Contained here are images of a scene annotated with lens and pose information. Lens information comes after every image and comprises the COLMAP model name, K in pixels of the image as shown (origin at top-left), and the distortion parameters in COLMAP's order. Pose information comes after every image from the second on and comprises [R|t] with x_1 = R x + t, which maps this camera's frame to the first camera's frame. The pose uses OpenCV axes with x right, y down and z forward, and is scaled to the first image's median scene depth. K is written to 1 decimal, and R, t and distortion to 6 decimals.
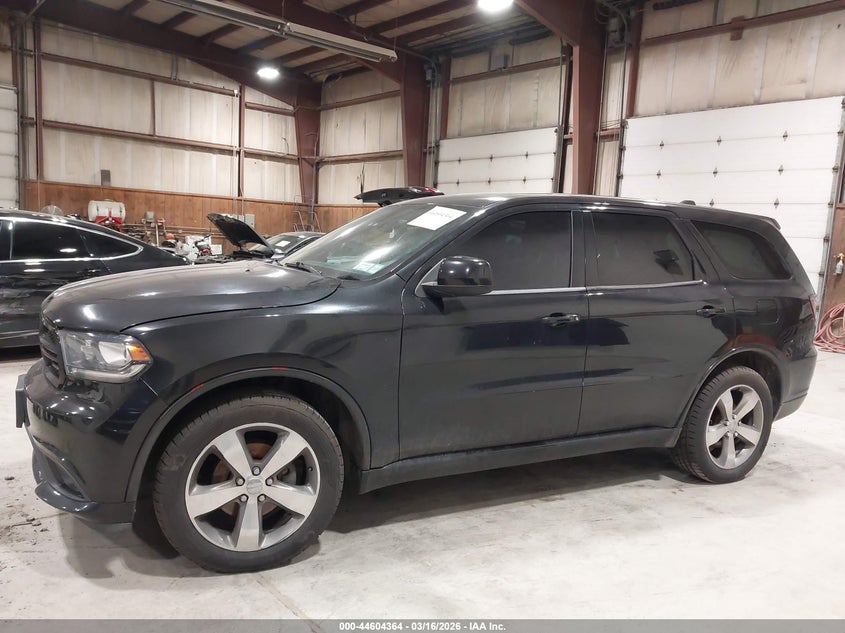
lens RADIAL K [[664.2, 0, 417.8], [0, 664.2, 313.7], [0, 0, 1]] dist [-0.001937, -0.007566]
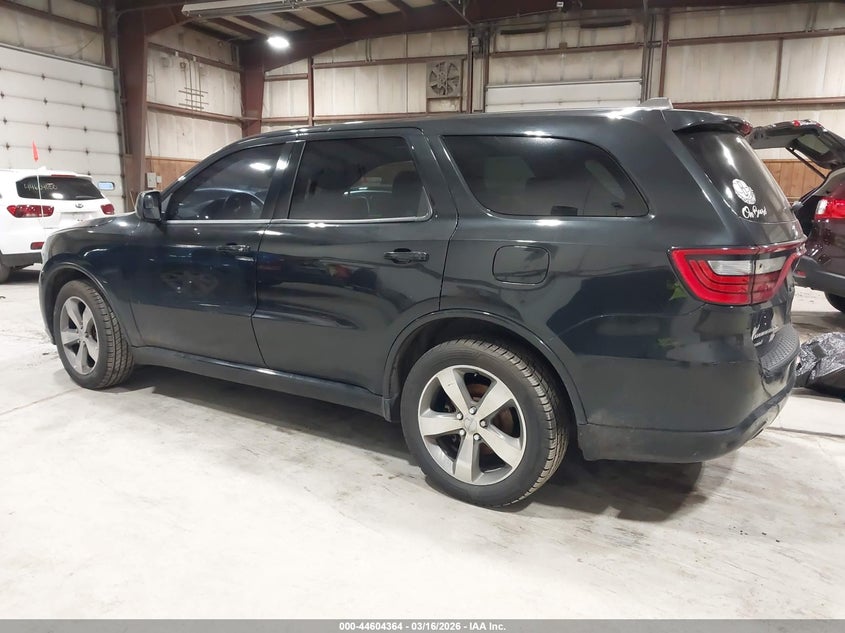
lens RADIAL K [[664.2, 0, 417.0], [0, 664.2, 321.0], [0, 0, 1]] dist [-0.001937, -0.007566]
pose [[0.469439, 0.111230, -0.875931, 0.665294], [-0.080160, 0.993306, 0.083175, 0.007379], [0.879319, 0.031169, 0.475213, 0.395306]]
